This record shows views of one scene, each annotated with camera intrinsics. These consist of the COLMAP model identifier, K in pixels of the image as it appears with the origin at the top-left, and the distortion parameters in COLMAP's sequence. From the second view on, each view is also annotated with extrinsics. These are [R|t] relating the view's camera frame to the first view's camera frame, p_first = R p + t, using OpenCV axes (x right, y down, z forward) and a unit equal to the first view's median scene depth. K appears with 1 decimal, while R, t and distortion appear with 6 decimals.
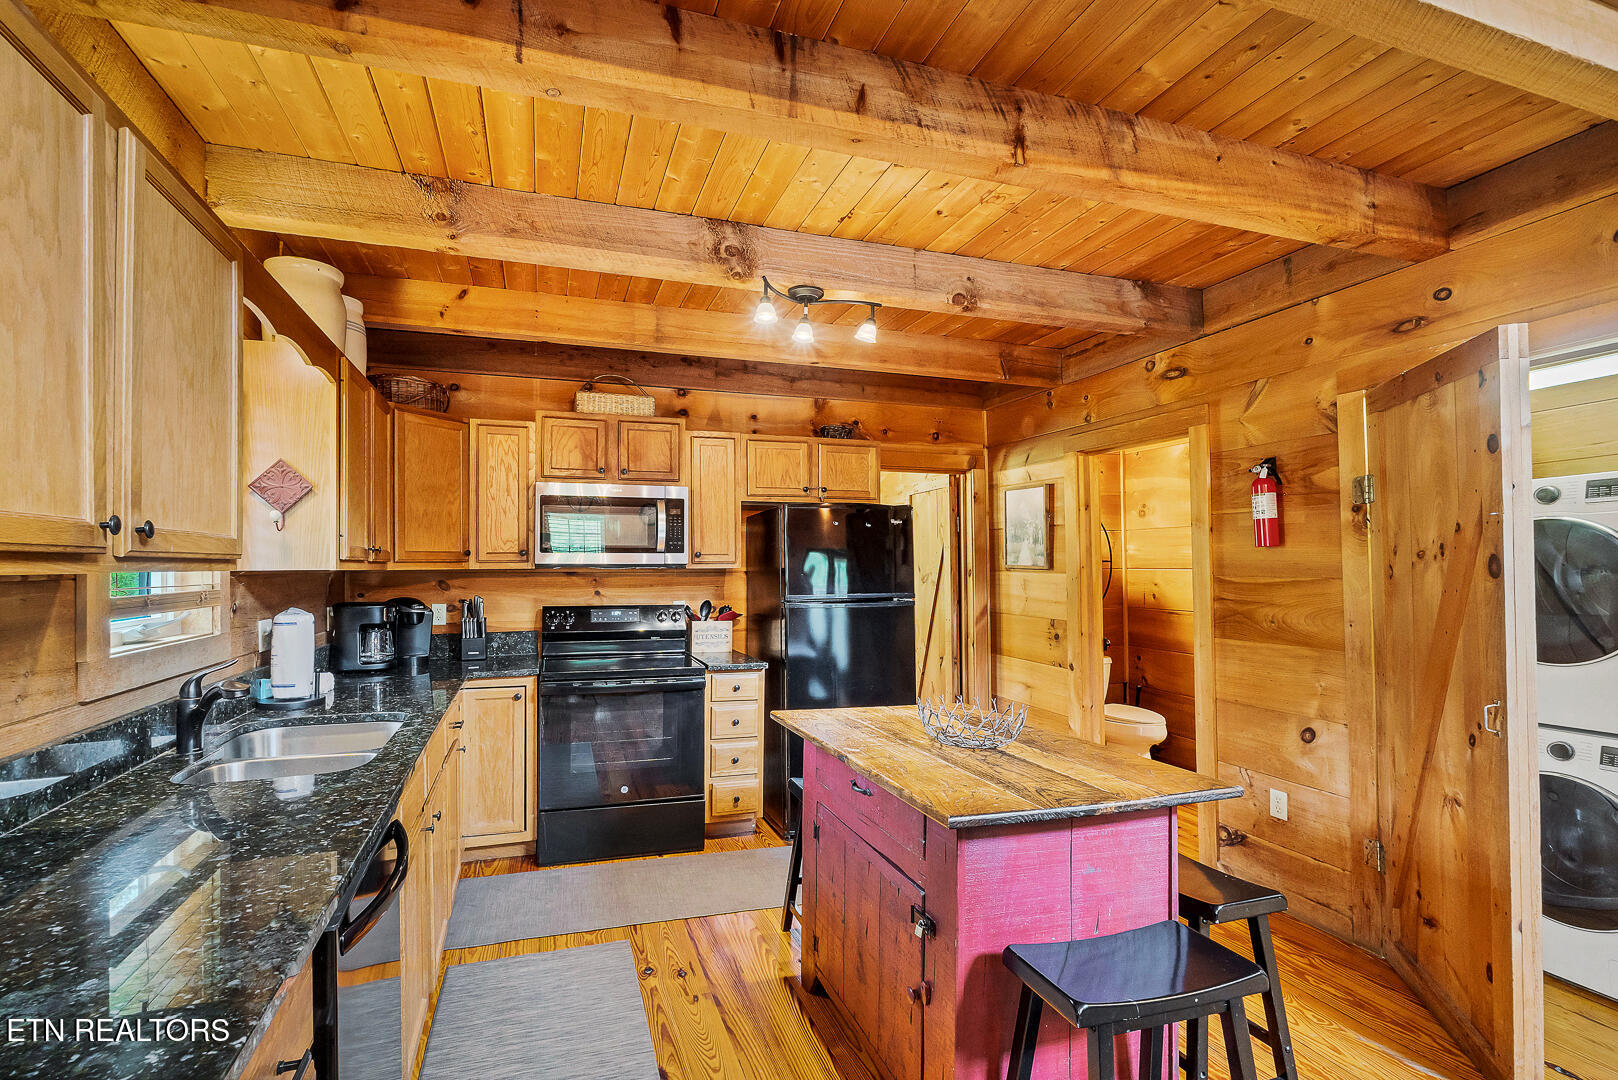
lens RADIAL K [[767.5, 0, 809.0], [0, 767.5, 540.0], [0, 0, 1]] dist [-0.010696, -0.000401]
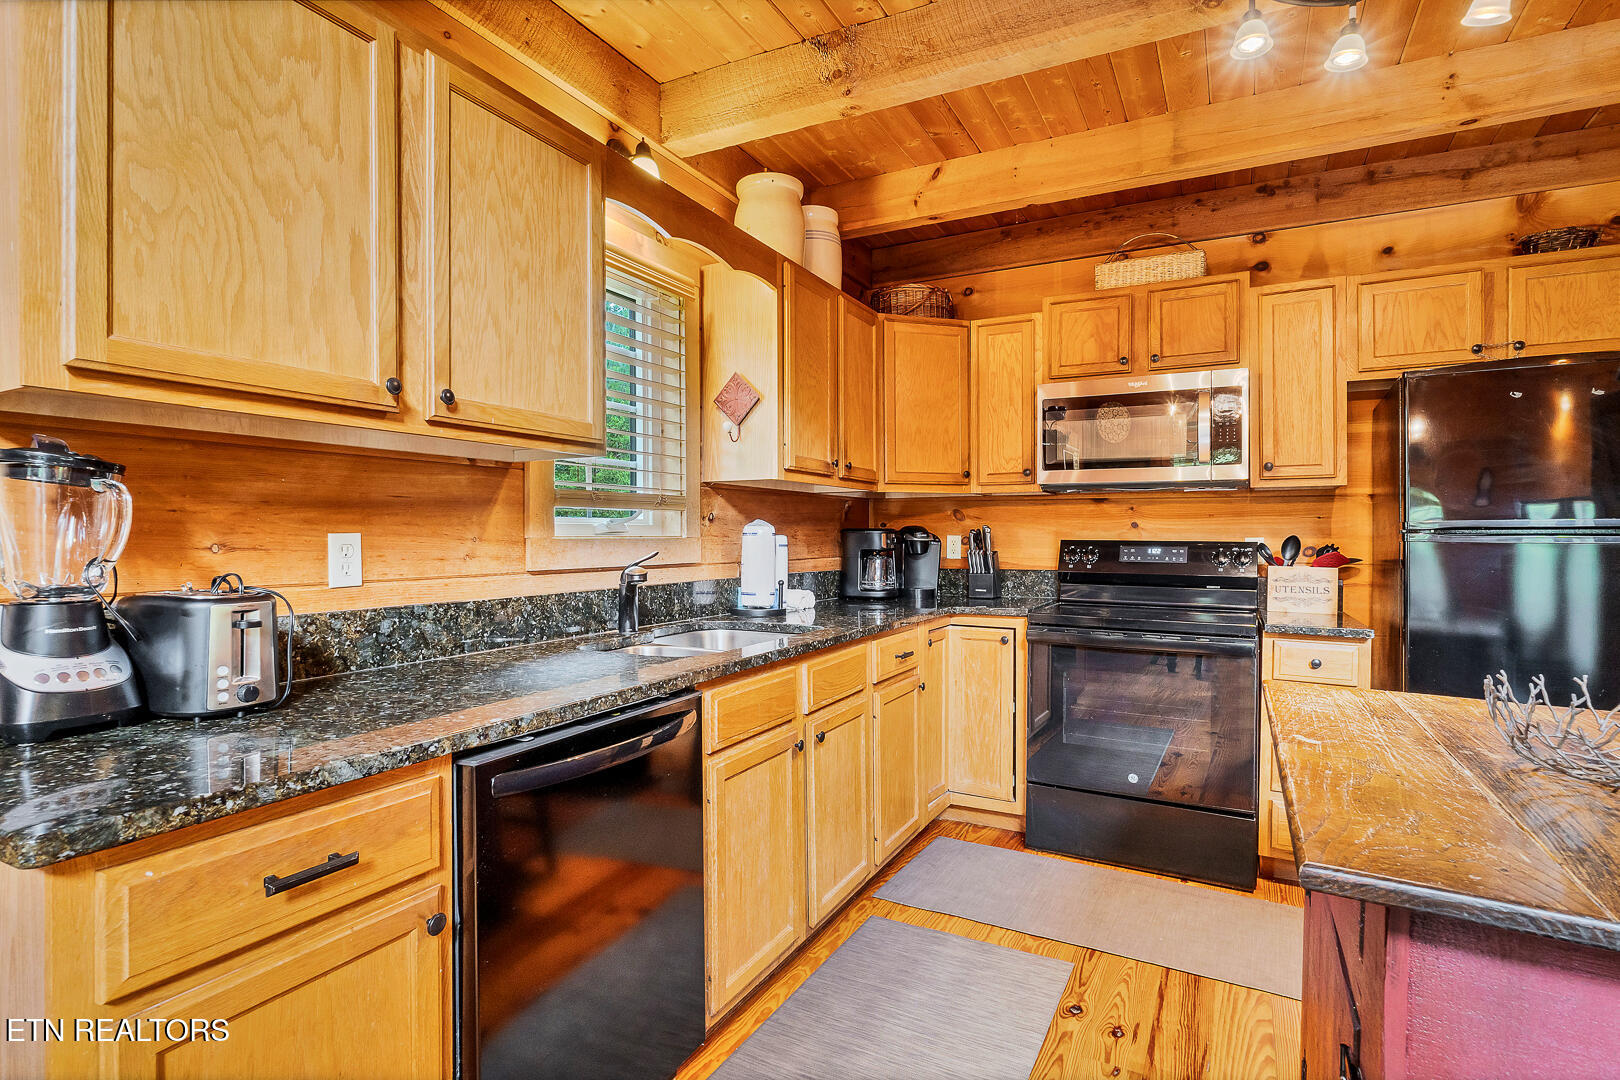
lens RADIAL K [[870.4, 0, 810.0], [0, 870.4, 540.0], [0, 0, 1]] dist [-0.005388, -0.001072]
pose [[0.667025, 0.003251, -0.745028, 0.183043], [0.016640, 0.999676, 0.019260, 0.072080], [0.744850, -0.025244, 0.666755, 0.205779]]
